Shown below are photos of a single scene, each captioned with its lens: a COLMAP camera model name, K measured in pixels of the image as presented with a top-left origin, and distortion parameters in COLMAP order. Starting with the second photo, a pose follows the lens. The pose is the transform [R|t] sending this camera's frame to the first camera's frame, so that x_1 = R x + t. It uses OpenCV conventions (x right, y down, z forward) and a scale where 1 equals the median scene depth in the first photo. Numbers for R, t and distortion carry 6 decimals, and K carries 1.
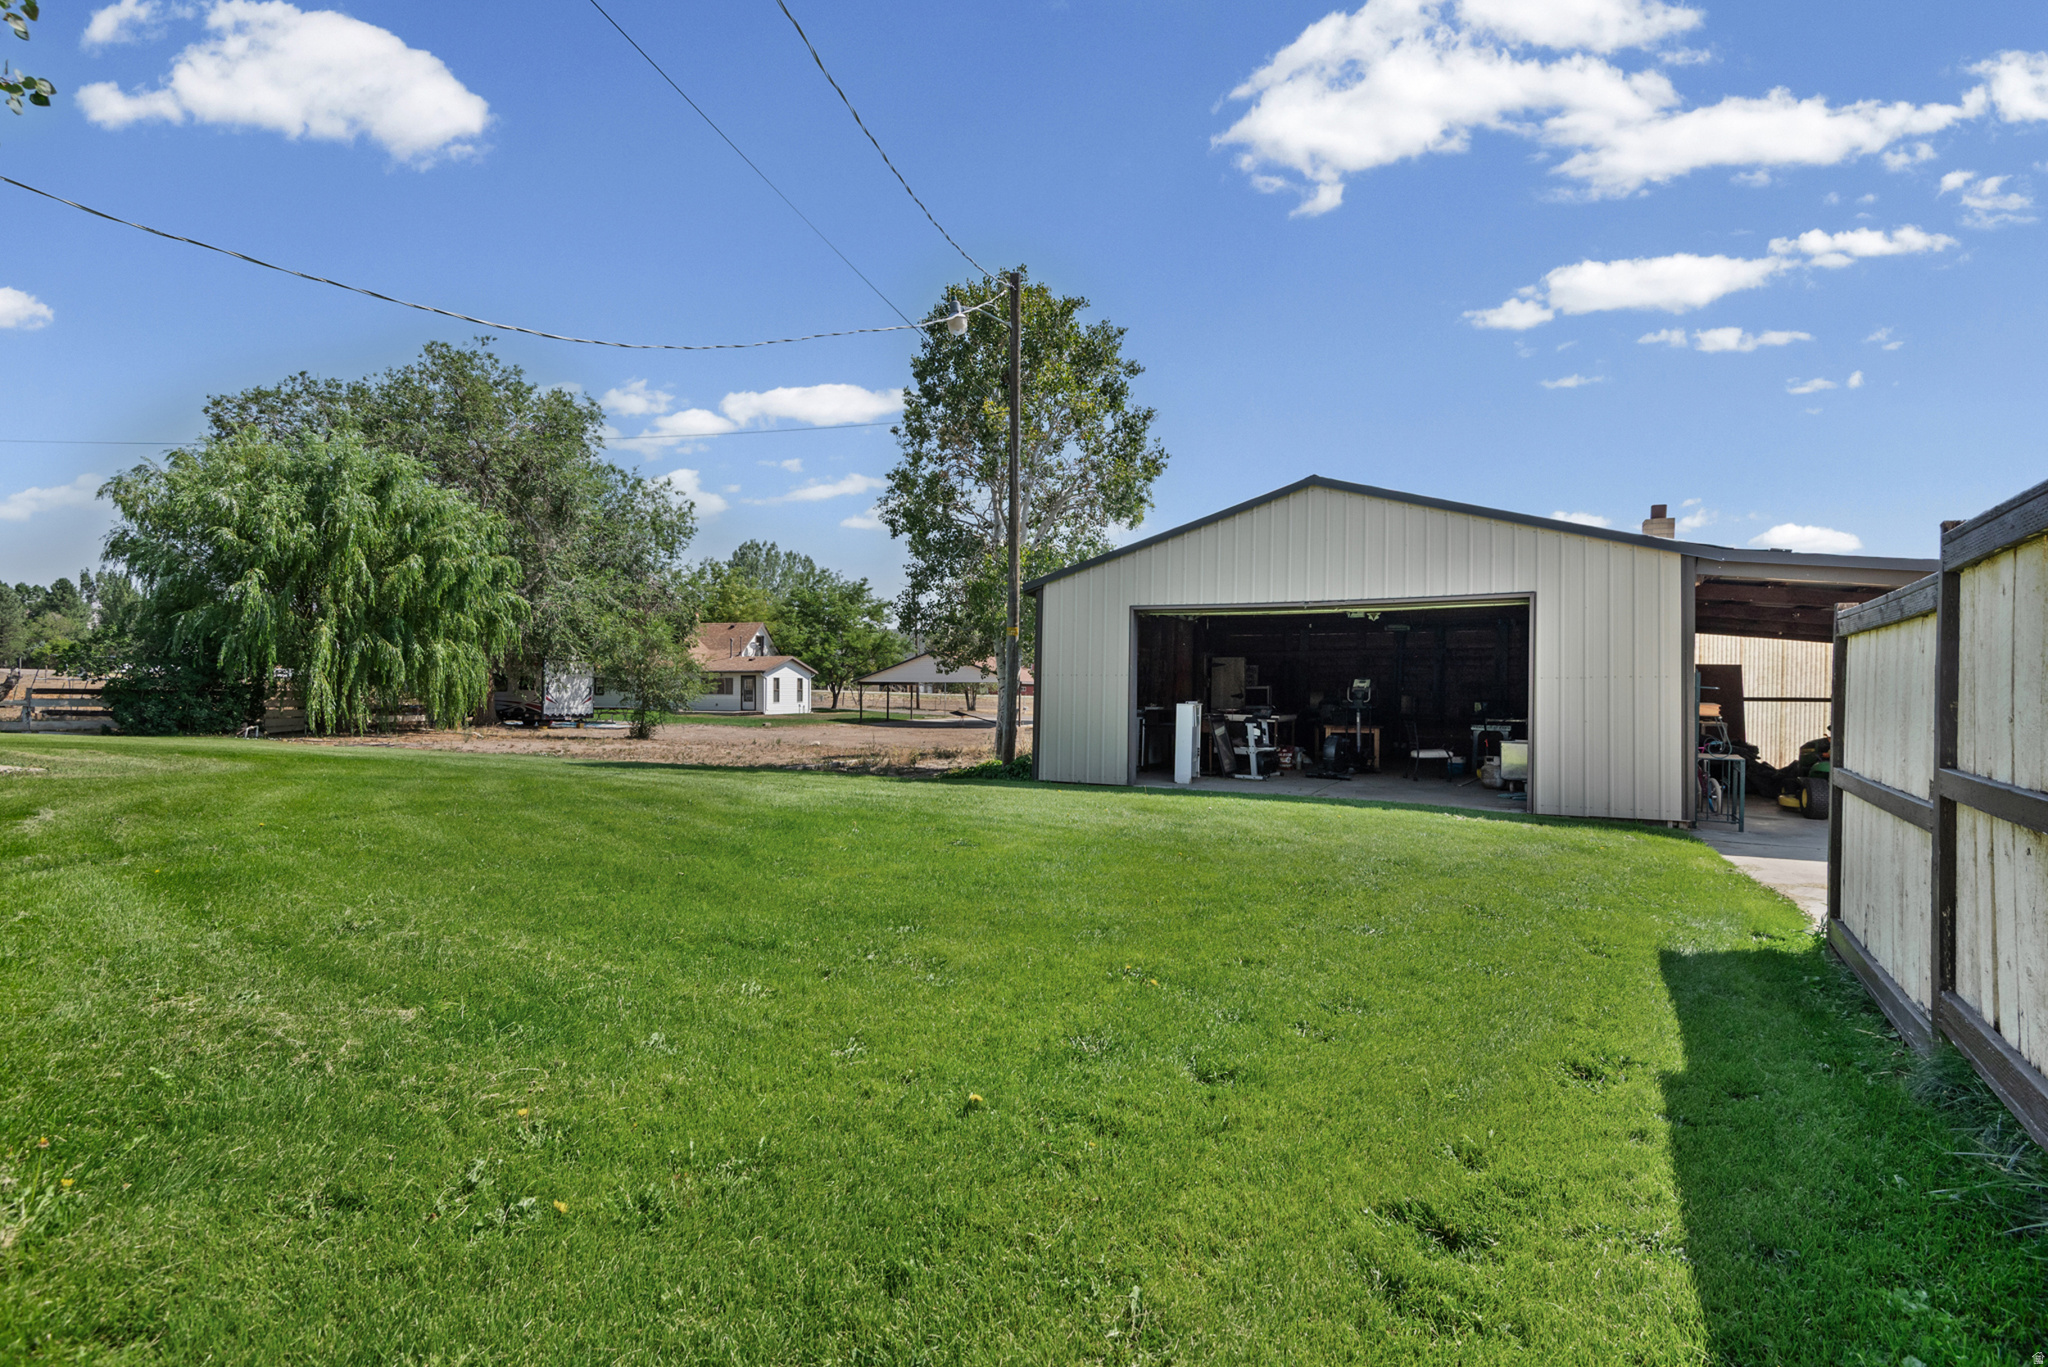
lens RADIAL K [[934.1, 0, 1024.0], [0, 934.1, 683.5], [0, 0, 1]] dist [0.000507, 0.000066]
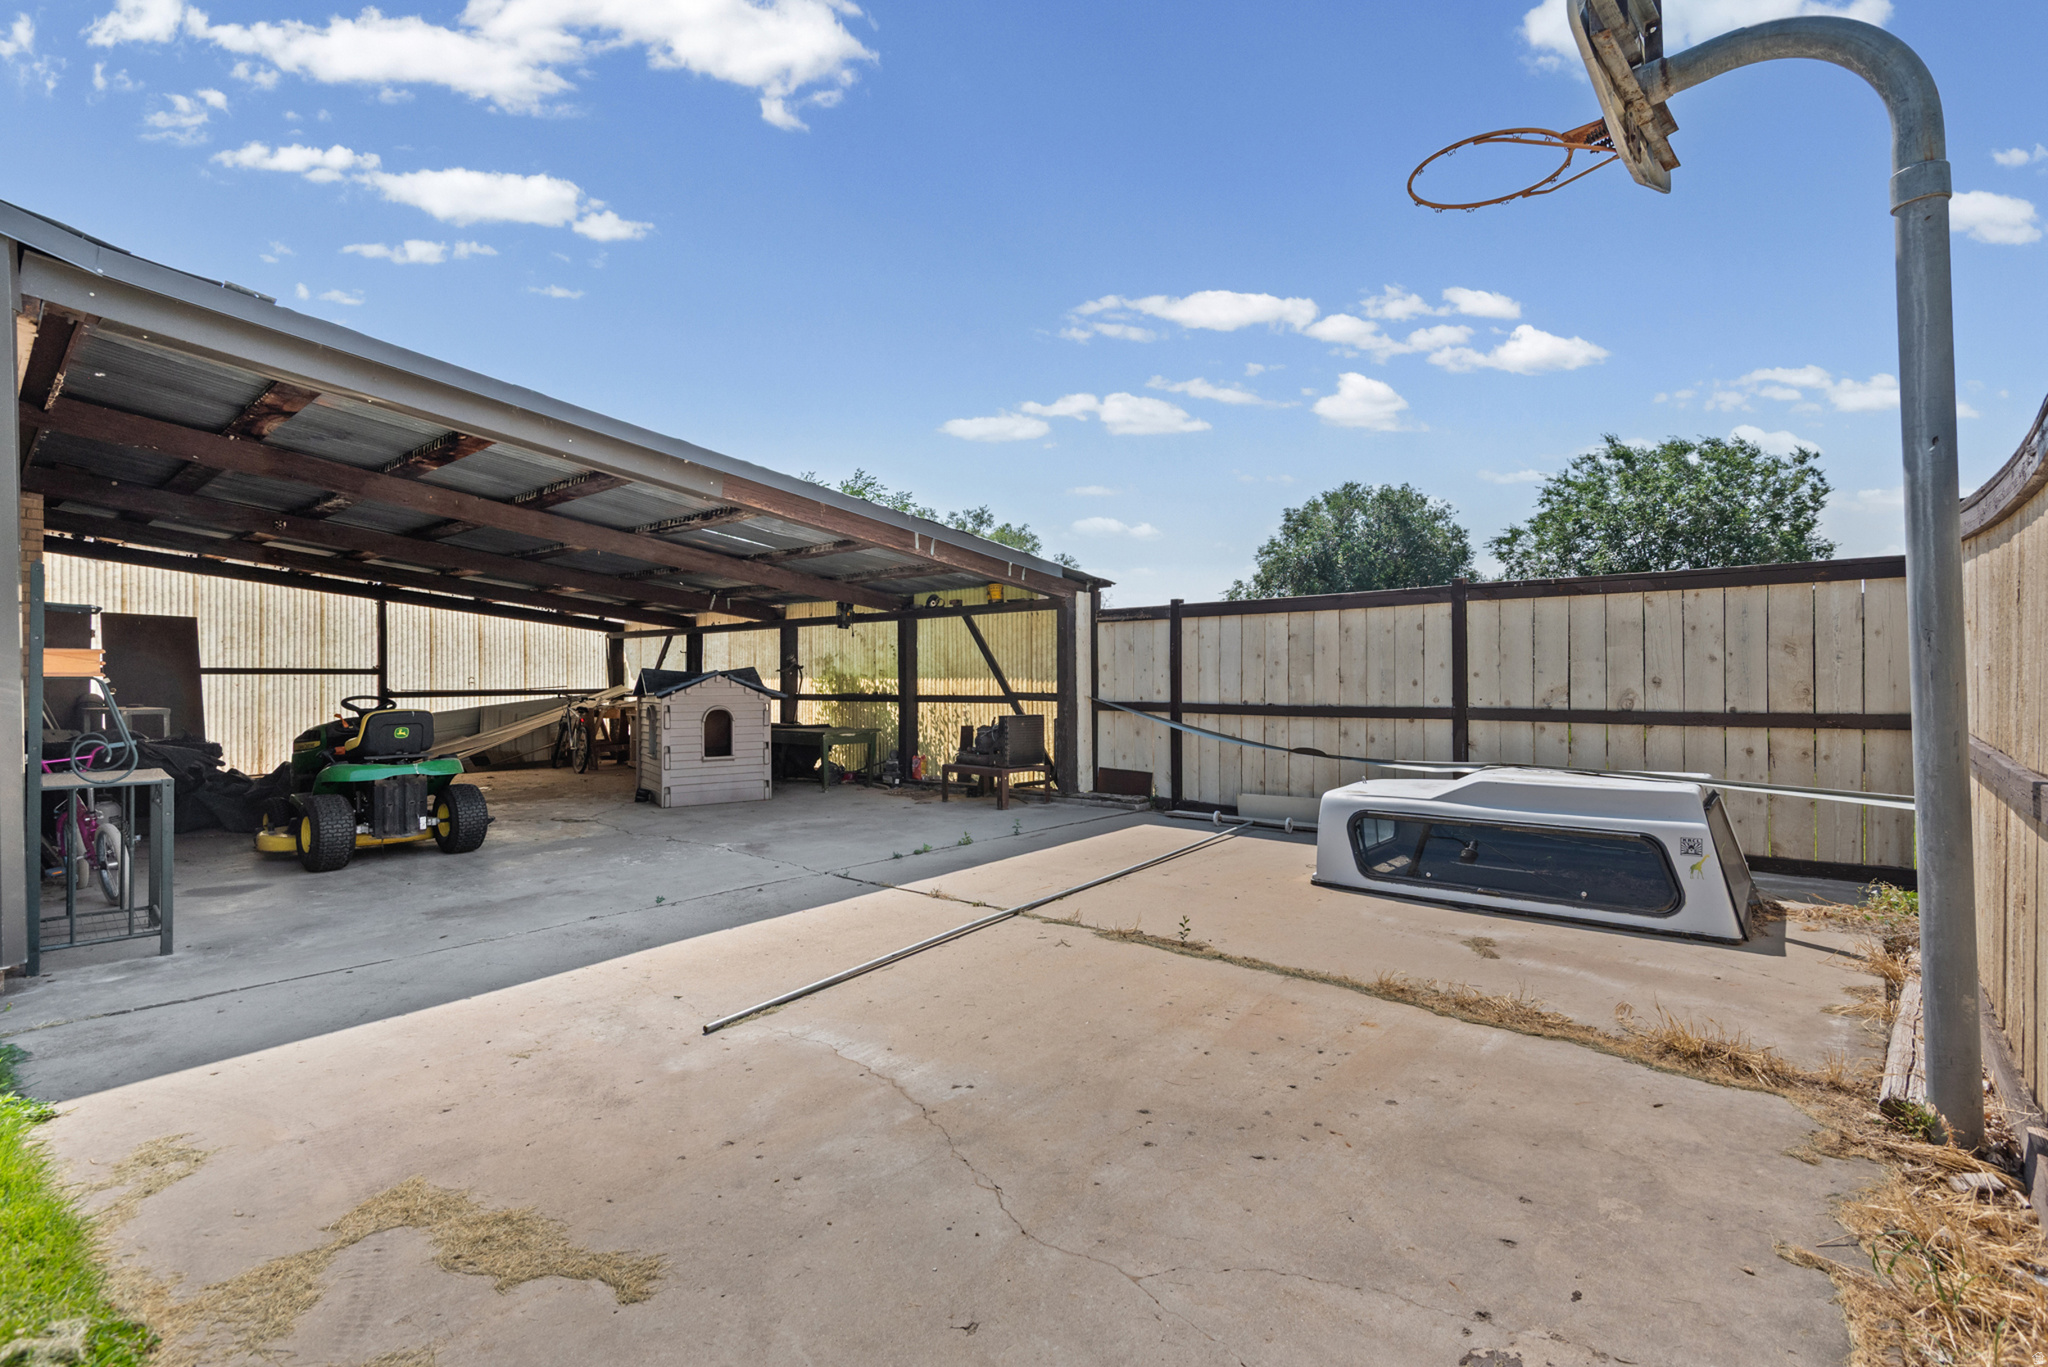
lens RADIAL K [[934.1, 0, 1024.0], [0, 934.1, 683.5], [0, 0, 1]] dist [0.000507, 0.000066]
pose [[0.200750, -0.007322, 0.979615, 0.378734], [0.000158, 0.999972, 0.007442, 0.031180], [-0.979642, -0.001339, 0.200746, 0.470858]]
